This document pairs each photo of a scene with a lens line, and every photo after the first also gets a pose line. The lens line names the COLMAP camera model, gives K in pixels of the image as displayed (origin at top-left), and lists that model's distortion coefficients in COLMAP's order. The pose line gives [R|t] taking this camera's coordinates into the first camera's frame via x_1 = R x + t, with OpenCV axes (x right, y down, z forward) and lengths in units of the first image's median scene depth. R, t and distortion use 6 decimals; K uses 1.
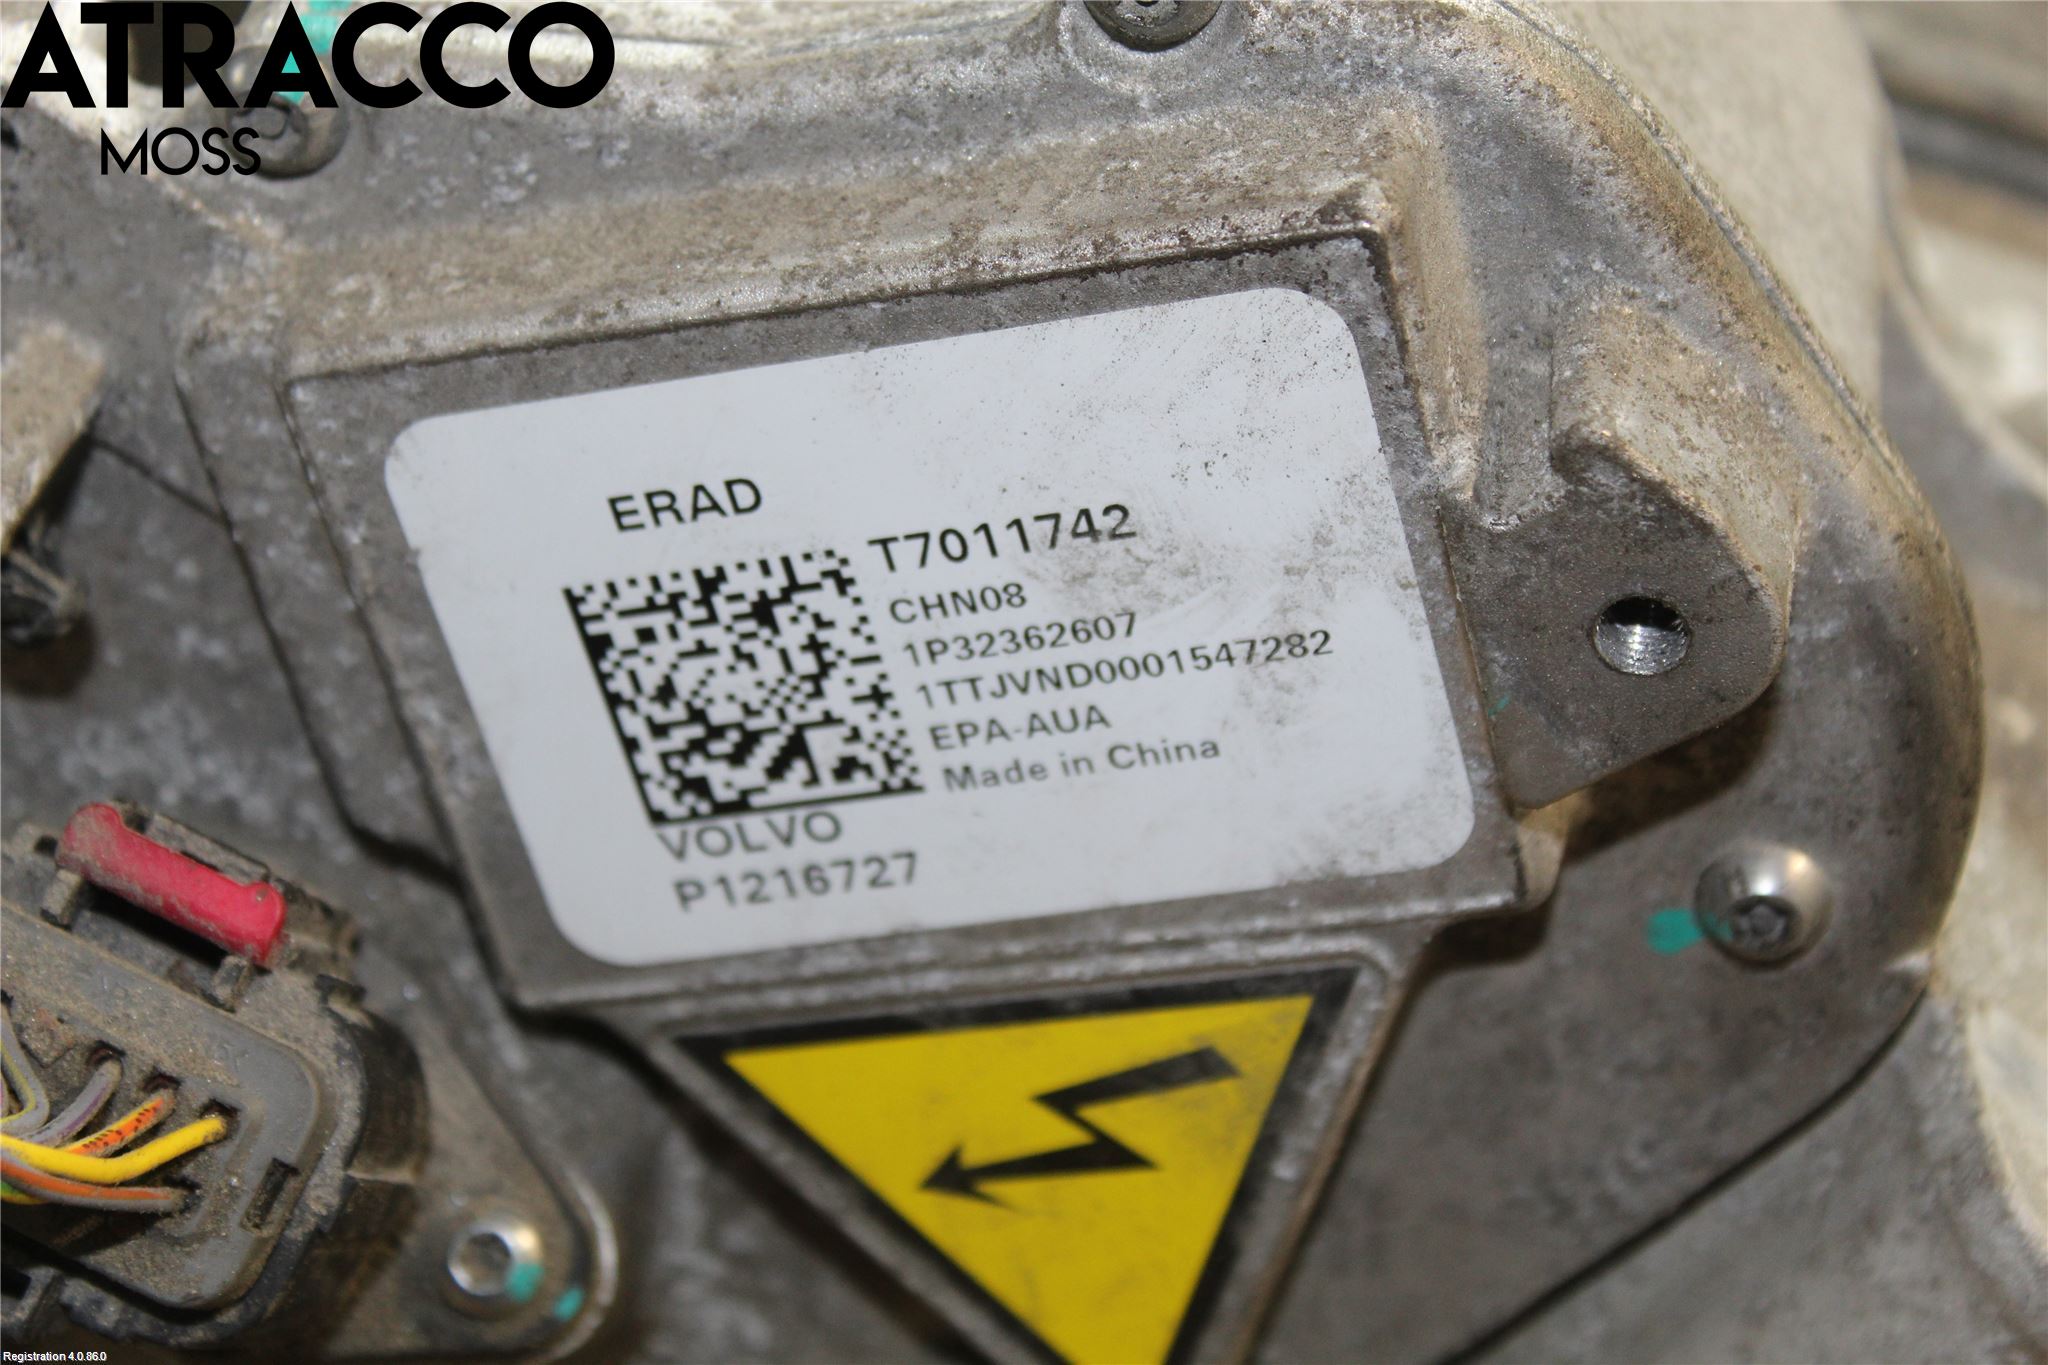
lens RADIAL K [[4690.9, 0, 1032.1], [0, 4690.9, 675.2], [0, 0, 1]] dist [0.076750, 0.000000]
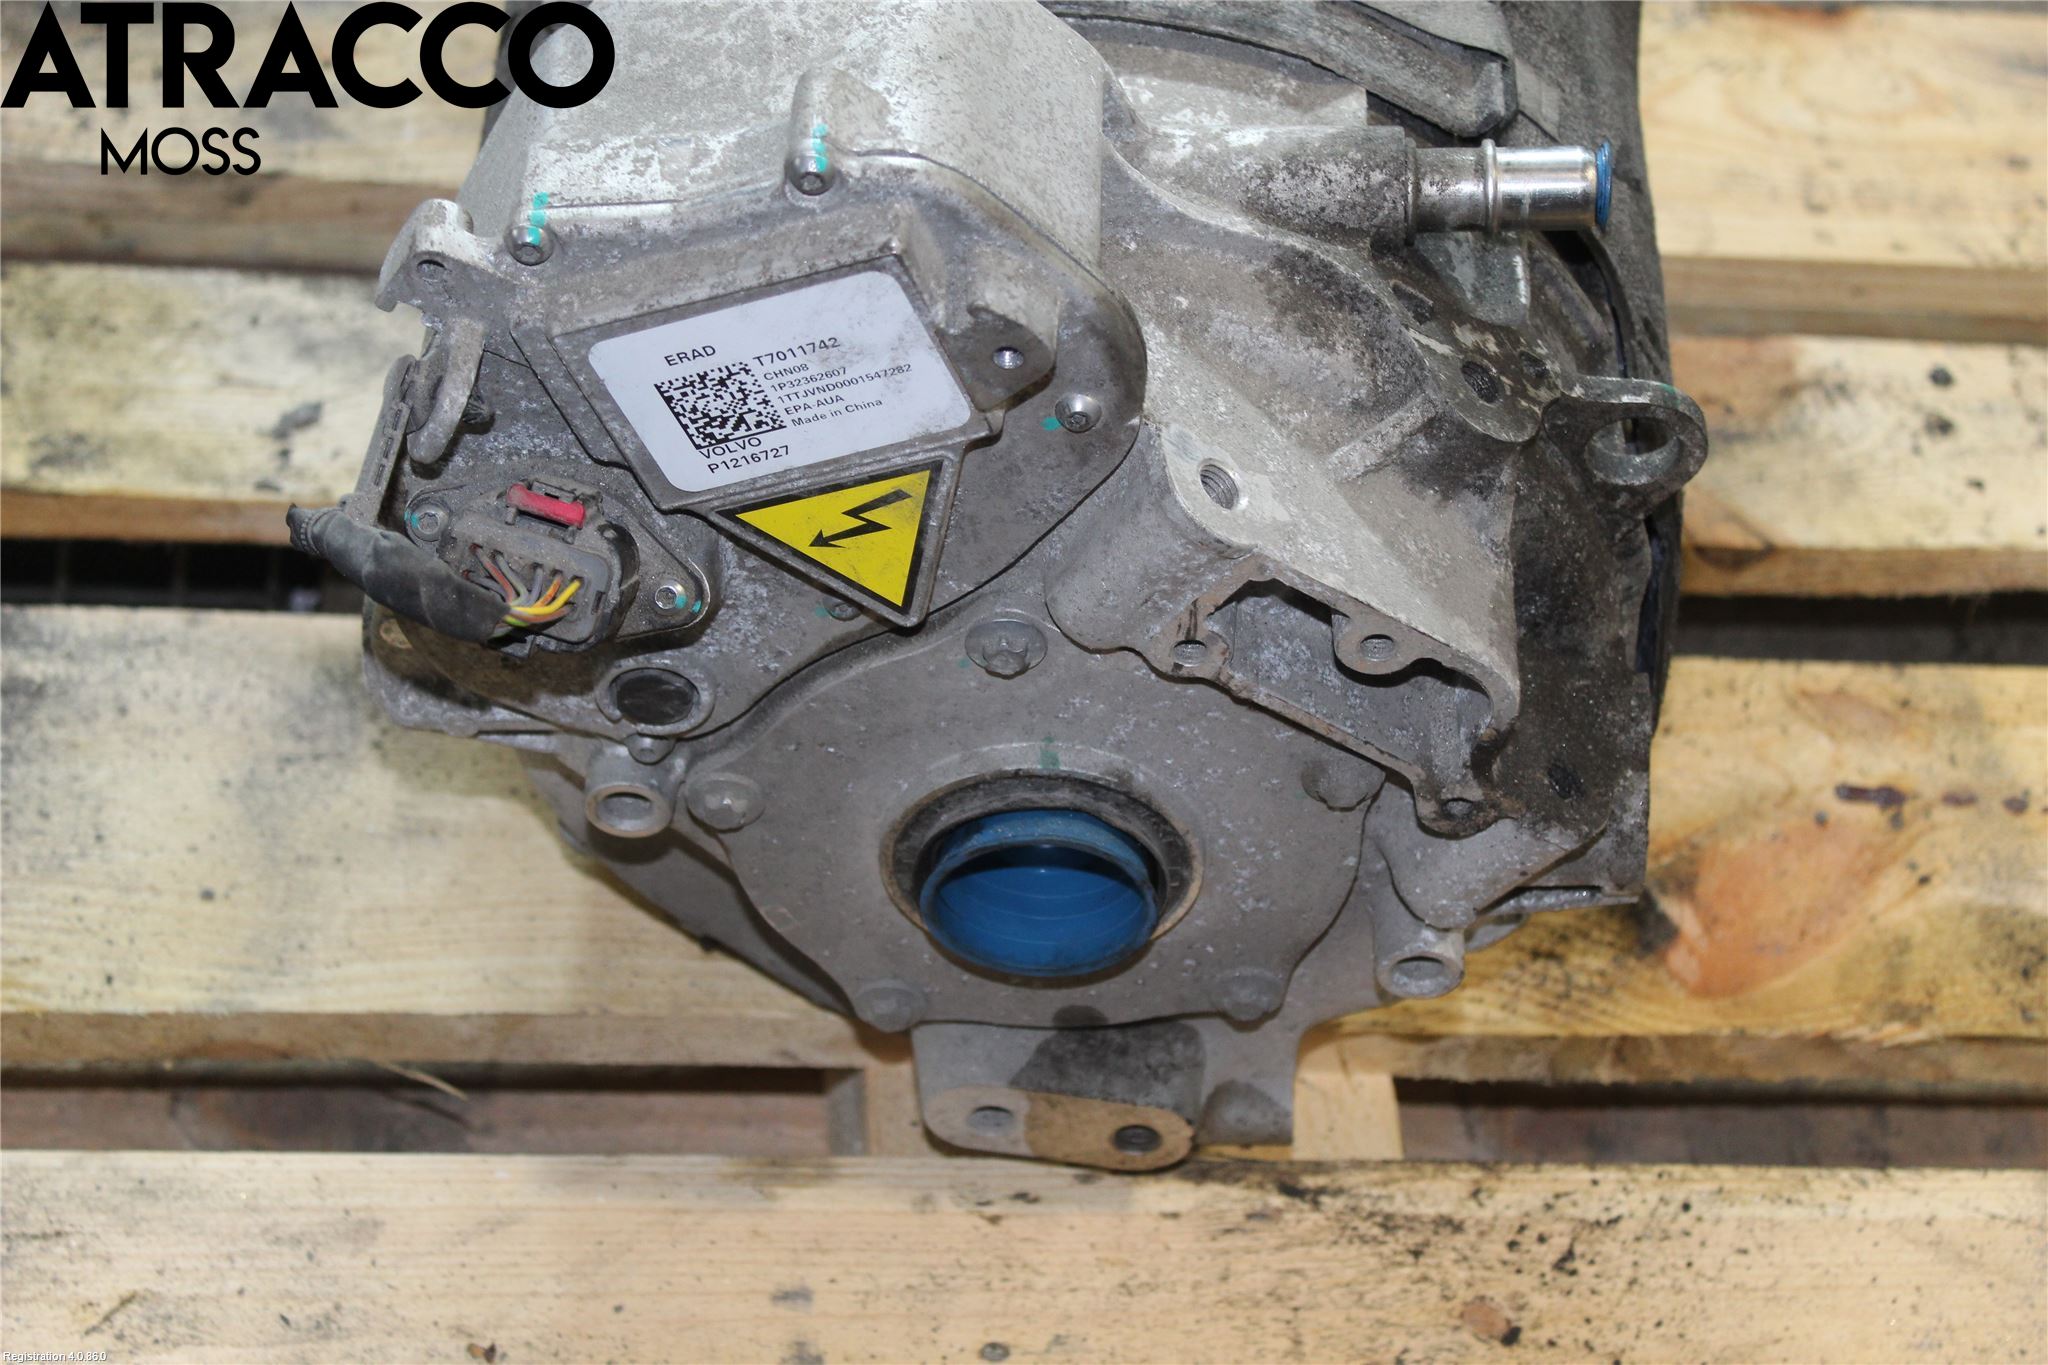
lens RADIAL K [[4051.7, 0, 1025.8], [0, 4051.7, 685.6], [0, 0, 1]] dist [0.054282, 0.000000]
pose [[0.987200, -0.158756, -0.015251, 0.140893], [0.157347, 0.953884, 0.255630, -0.455893], [-0.026035, -0.254757, 0.966654, -1.531560]]
